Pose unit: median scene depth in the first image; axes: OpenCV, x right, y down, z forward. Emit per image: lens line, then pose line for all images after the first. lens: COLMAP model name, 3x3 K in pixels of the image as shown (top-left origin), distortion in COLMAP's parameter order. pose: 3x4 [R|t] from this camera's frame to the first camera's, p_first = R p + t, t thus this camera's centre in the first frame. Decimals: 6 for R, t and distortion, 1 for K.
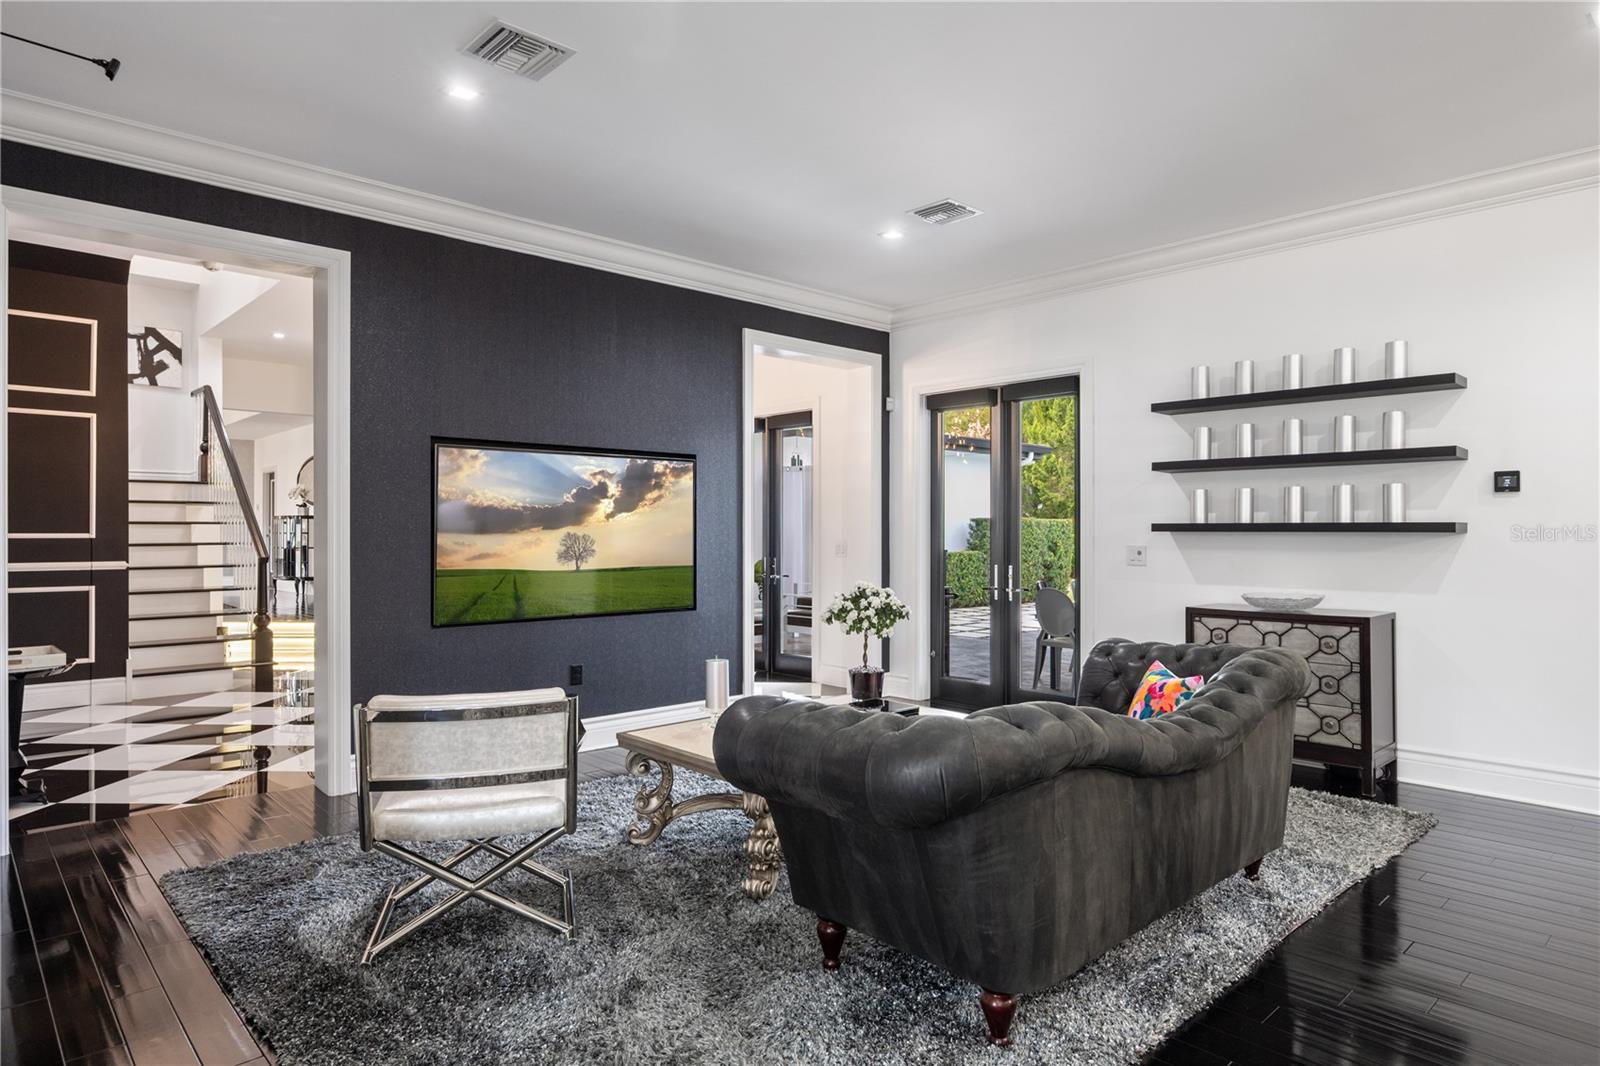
lens RADIAL K [[927.1, 0, 800.0], [0, 927.1, 533.0], [0, 0, 1]] dist [0.002996, 0.000398]
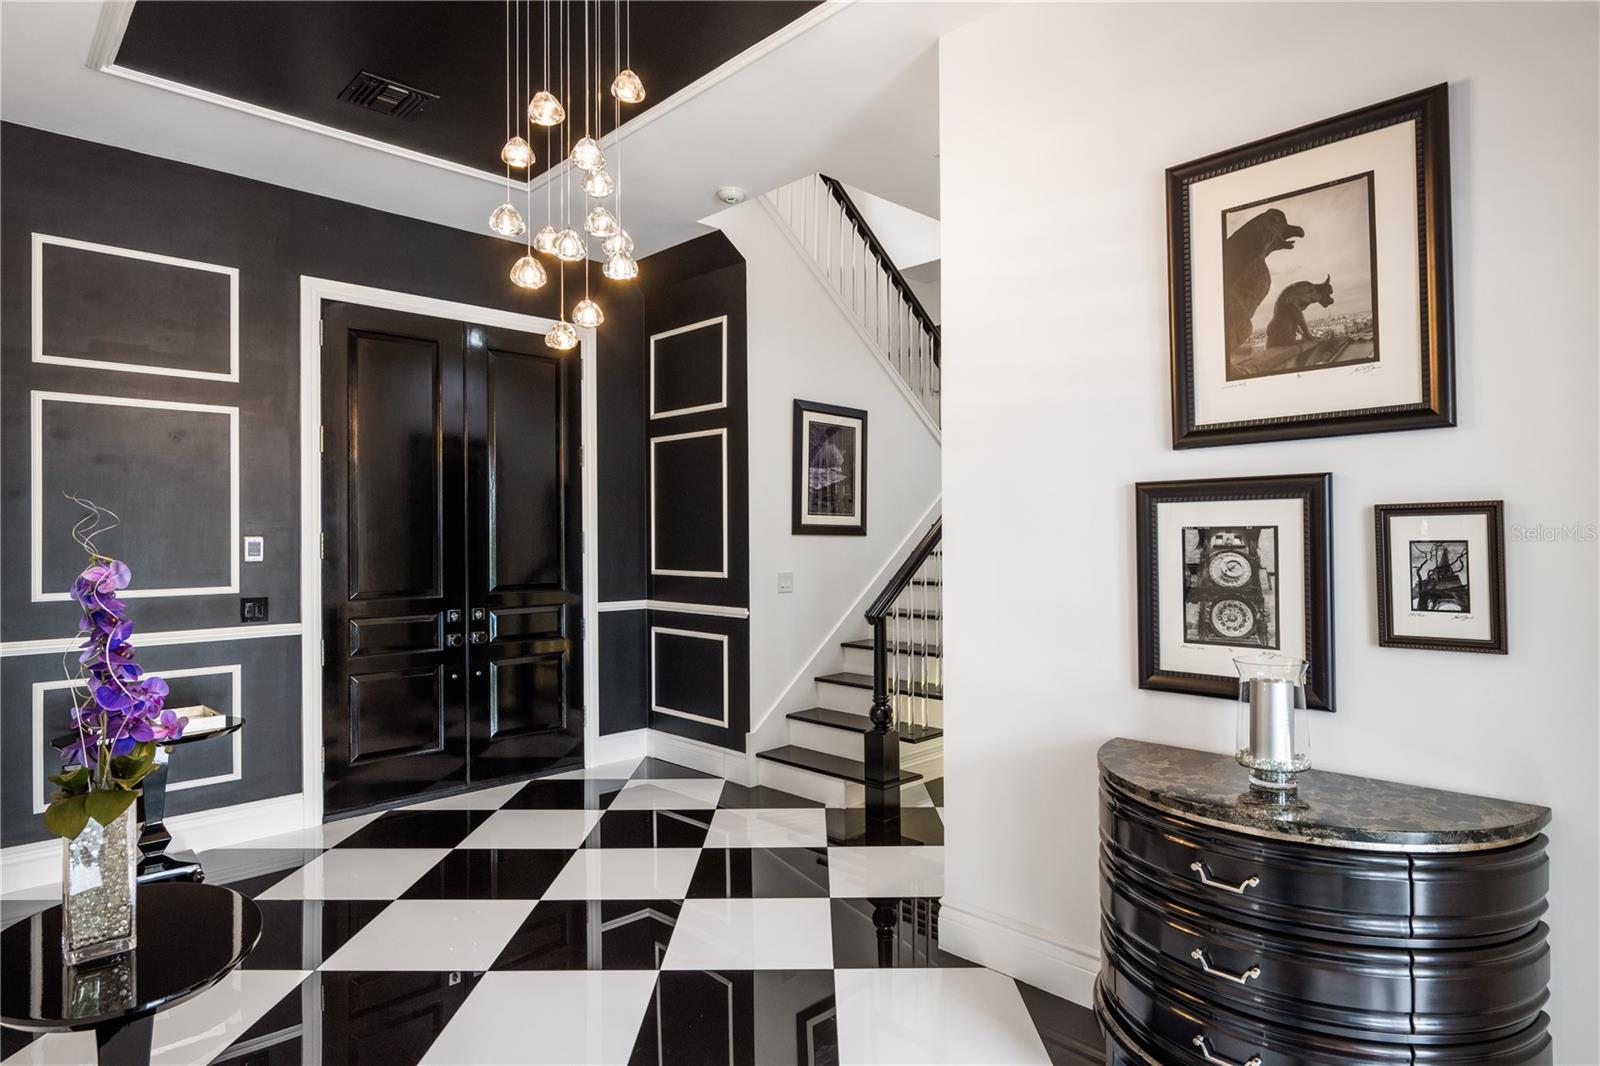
lens RADIAL K [[882.2, 0, 800.0], [0, 882.2, 533.0], [0, 0, 1]] dist [-0.005519, 0.000439]
pose [[0.022358, -0.004145, -0.999741, 0.036409], [0.004428, 0.999982, -0.004047, -0.040166], [0.999740, -0.004336, 0.022376, 1.334595]]
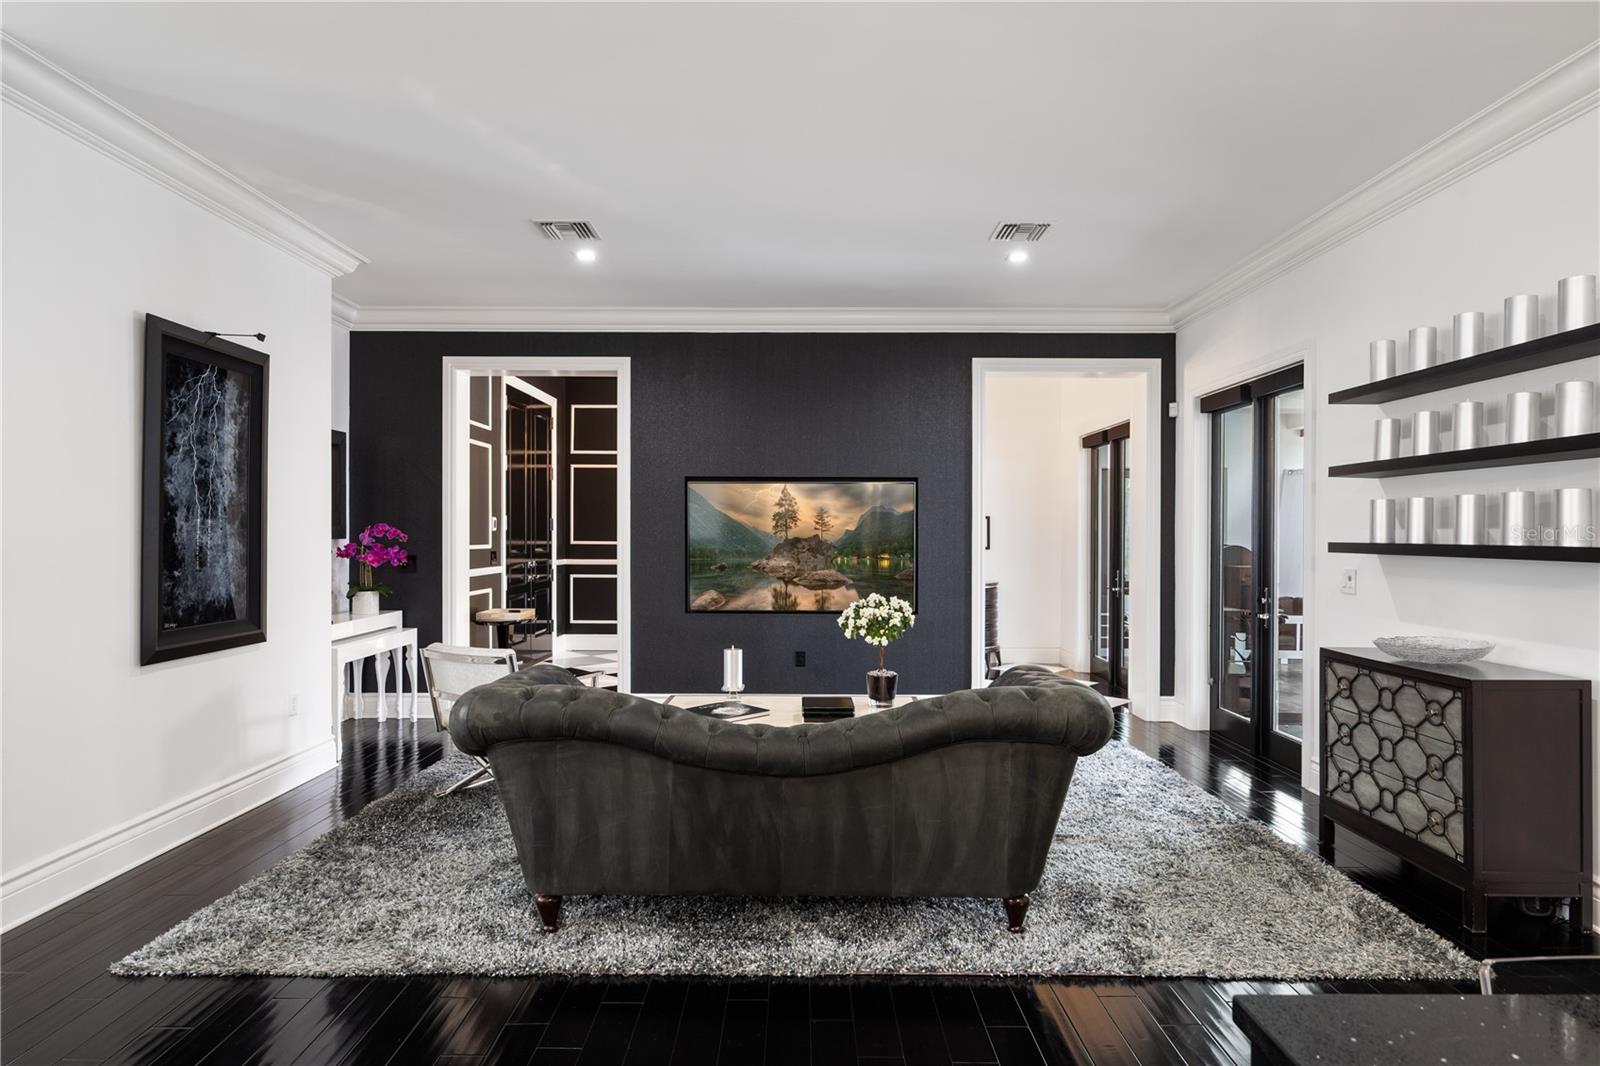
lens RADIAL K [[882.2, 0, 800.0], [0, 882.2, 533.0], [0, 0, 1]] dist [-0.005519, 0.000439]
pose [[0.729060, 0.001362, -0.684448, 0.578783], [-0.005126, 0.999981, -0.003470, -0.013535], [0.684430, 0.006039, 0.729053, 0.129252]]
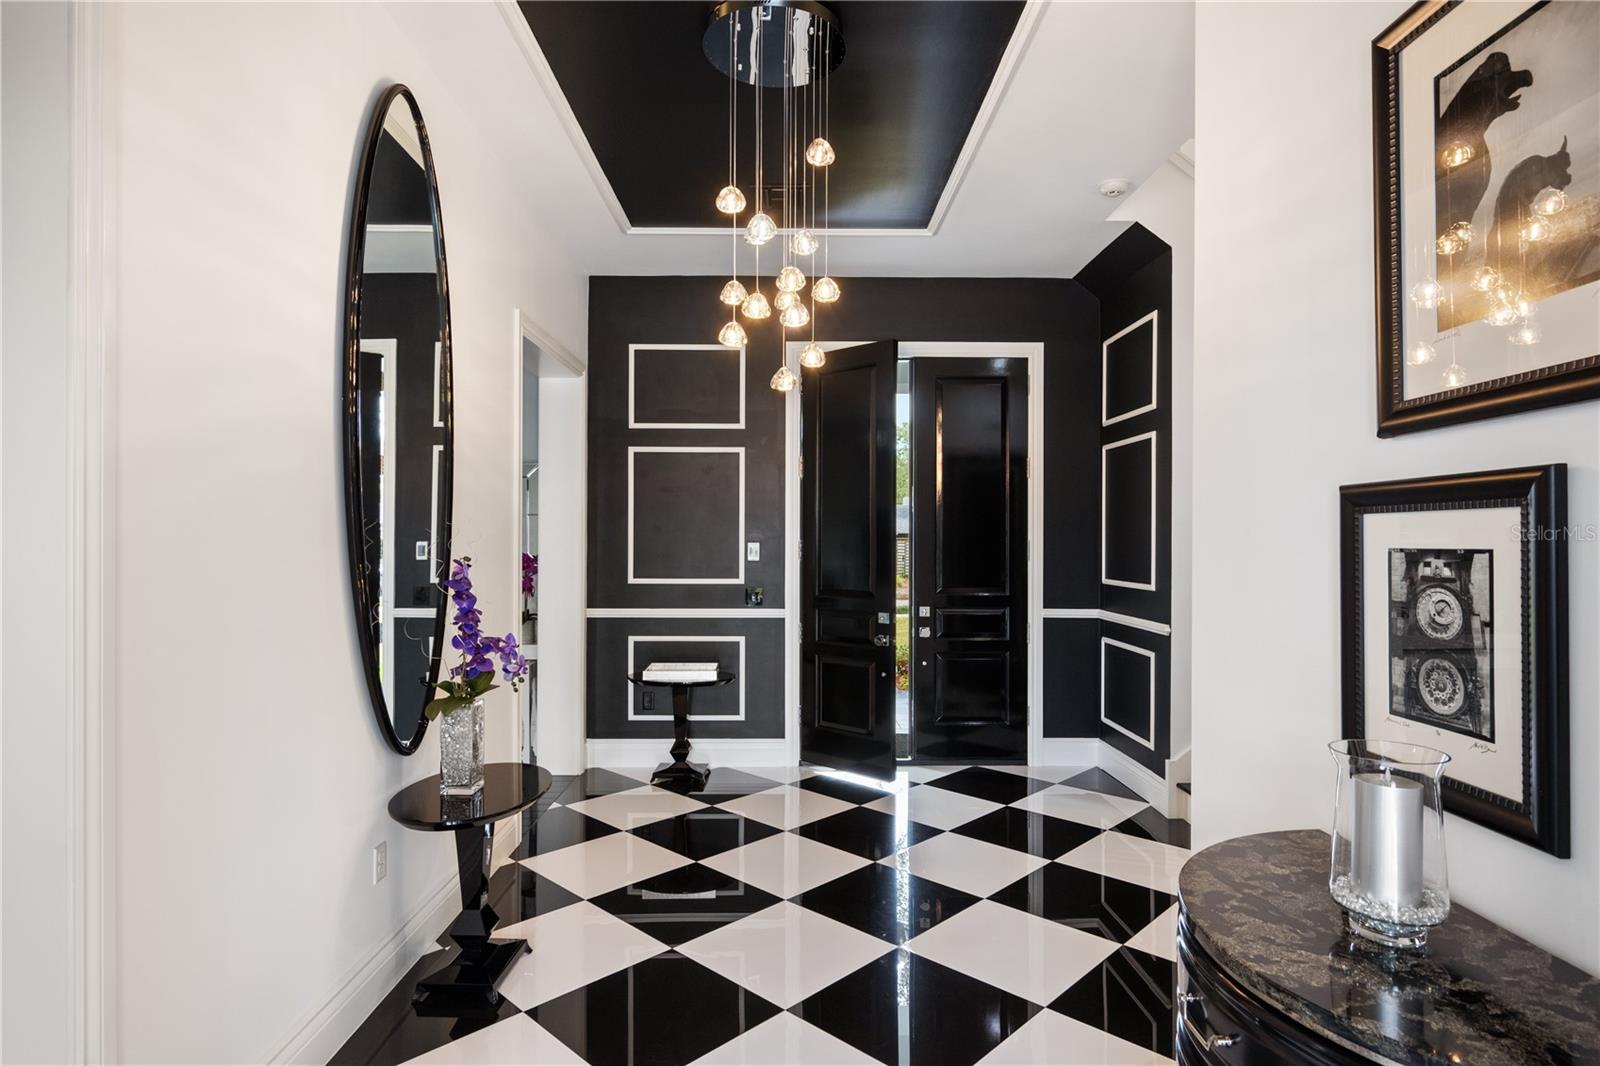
lens RADIAL K [[844.4, 0, 804.2], [0, 844.4, 544.5], [0, 0, 1]] dist [-0.002045, -0.000244]
pose [[-0.669048, 0.000743, -0.743219, -0.049842], [-0.005618, 0.999966, 0.006058, -0.046445], [0.743198, 0.008229, -0.669021, 1.598225]]
